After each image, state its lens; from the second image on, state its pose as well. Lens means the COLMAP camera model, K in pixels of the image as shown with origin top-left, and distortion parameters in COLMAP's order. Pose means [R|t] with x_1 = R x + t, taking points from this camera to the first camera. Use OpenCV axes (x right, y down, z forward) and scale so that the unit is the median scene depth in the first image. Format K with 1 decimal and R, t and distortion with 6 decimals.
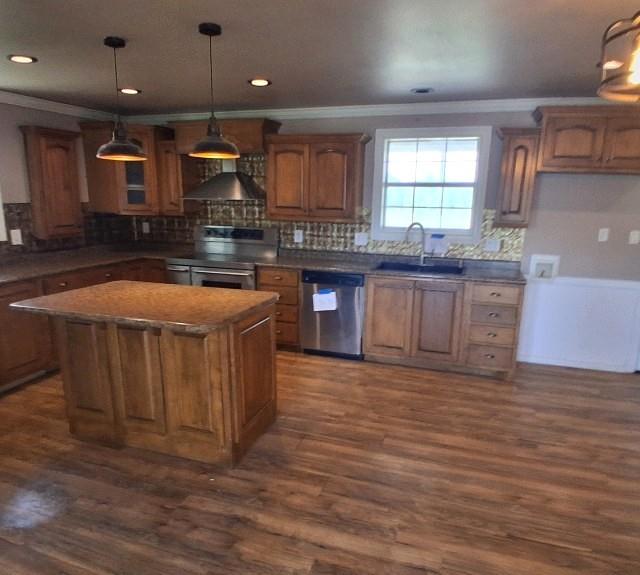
lens RADIAL K [[423.9, 0, 321.0], [0, 423.9, 290.1], [0, 0, 1]] dist [-0.034634, -0.001757]
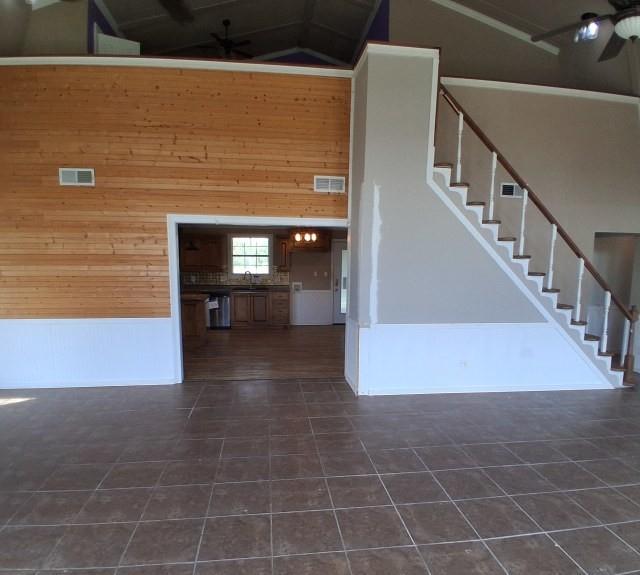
lens RADIAL K [[423.9, 0, 320.9], [0, 423.9, 289.3], [0, 0, 1]] dist [-0.034634, -0.001757]
pose [[0.889551, -0.029885, 0.455858, -0.522596], [0.098138, 0.987062, -0.126796, 0.299148], [-0.446171, 0.157528, 0.880975, -1.345992]]
